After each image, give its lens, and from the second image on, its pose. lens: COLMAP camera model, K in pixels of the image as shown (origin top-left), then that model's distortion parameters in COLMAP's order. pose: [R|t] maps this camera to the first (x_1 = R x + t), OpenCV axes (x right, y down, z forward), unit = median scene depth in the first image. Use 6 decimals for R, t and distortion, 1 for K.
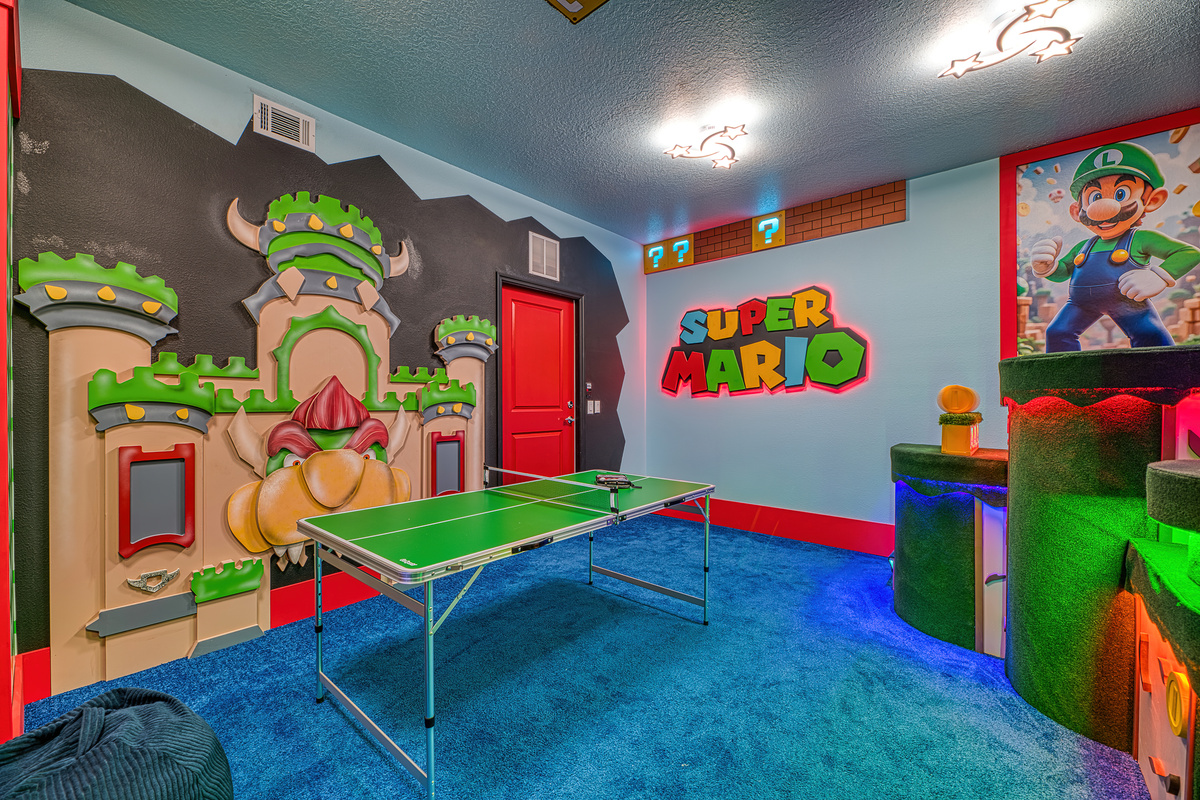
lens RADIAL K [[485.3, 0, 600.4], [0, 485.3, 403.5], [0, 0, 1]] dist [-0.000950, -0.001859]
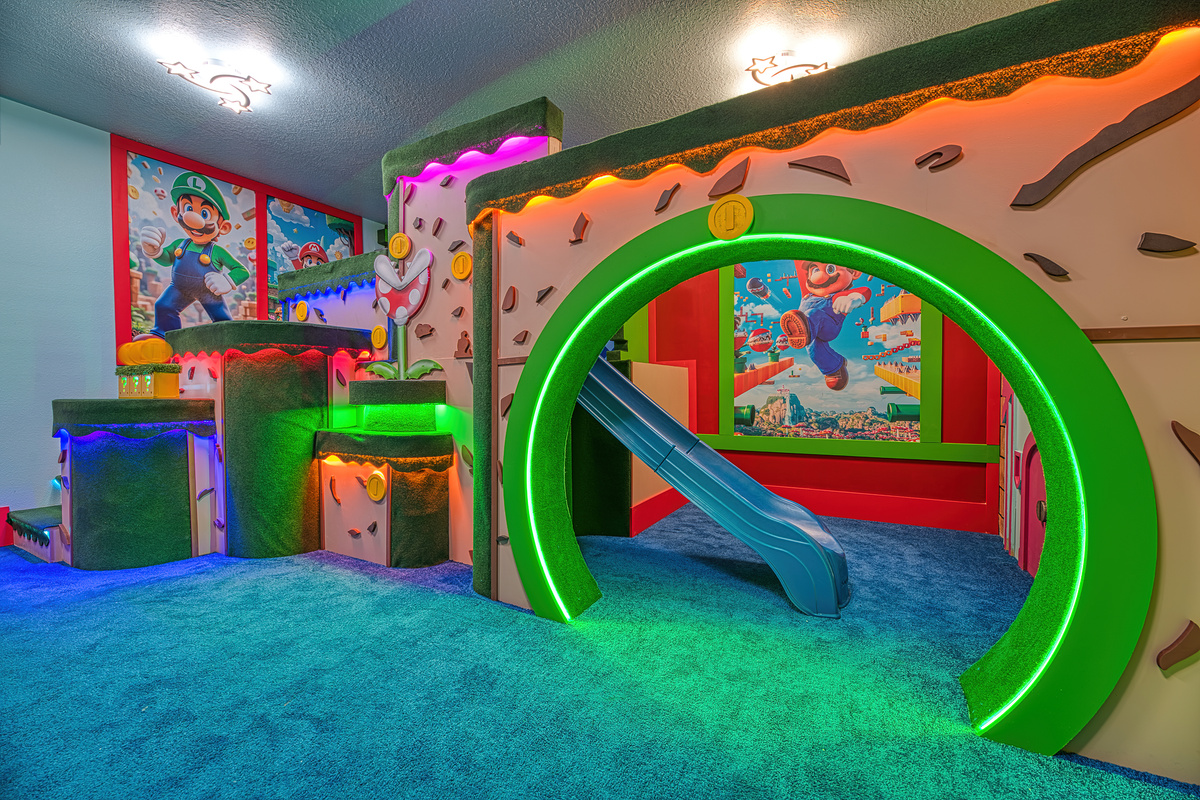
lens RADIAL K [[485.3, 0, 593.2], [0, 485.3, 407.0], [0, 0, 1]] dist [-0.000950, -0.001859]
pose [[-0.181286, -0.028064, 0.983030, -0.478534], [0.012991, 0.999437, 0.030929, 0.084057], [-0.983345, 0.018377, -0.180819, 0.172580]]
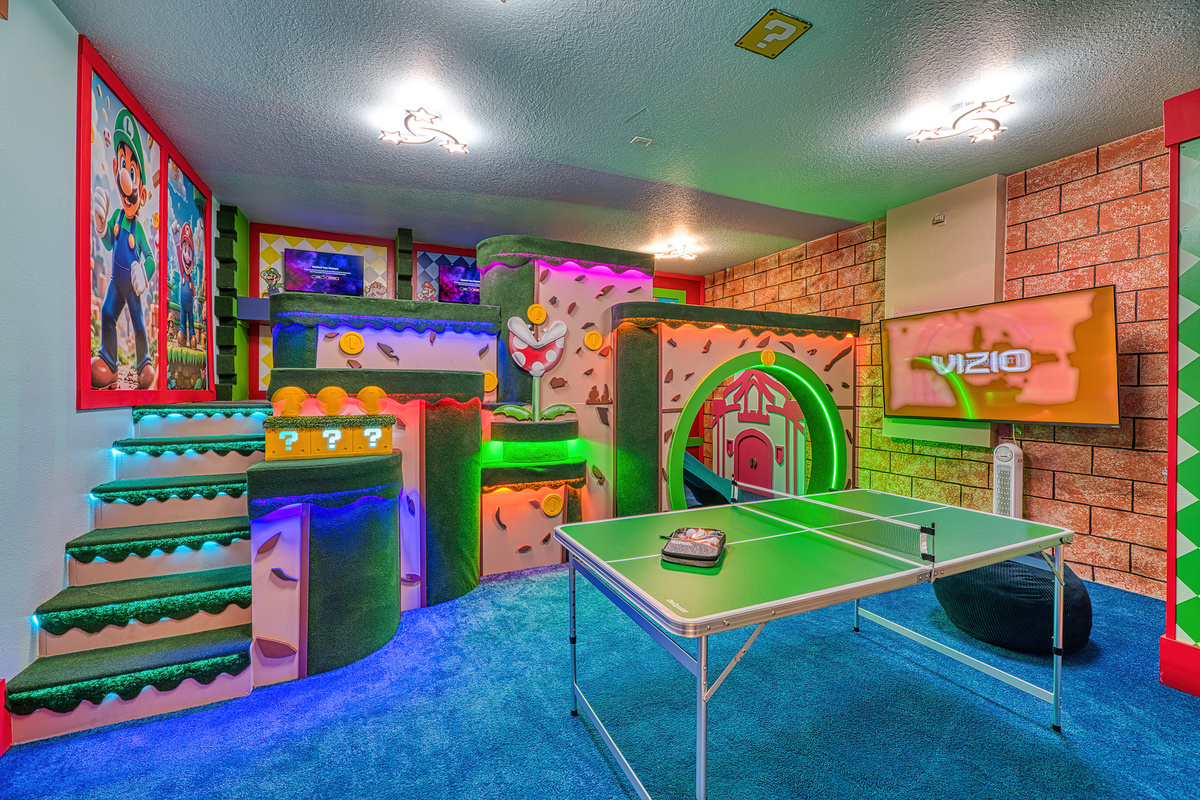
lens RADIAL K [[485.3, 0, 600.8], [0, 485.3, 395.6], [0, 0, 1]] dist [-0.000950, -0.001859]
pose [[-0.904303, -0.008386, 0.426808, -0.112934], [0.000474, 0.999787, 0.020649, -0.033816], [-0.426890, 0.018876, -0.904107, 1.442737]]
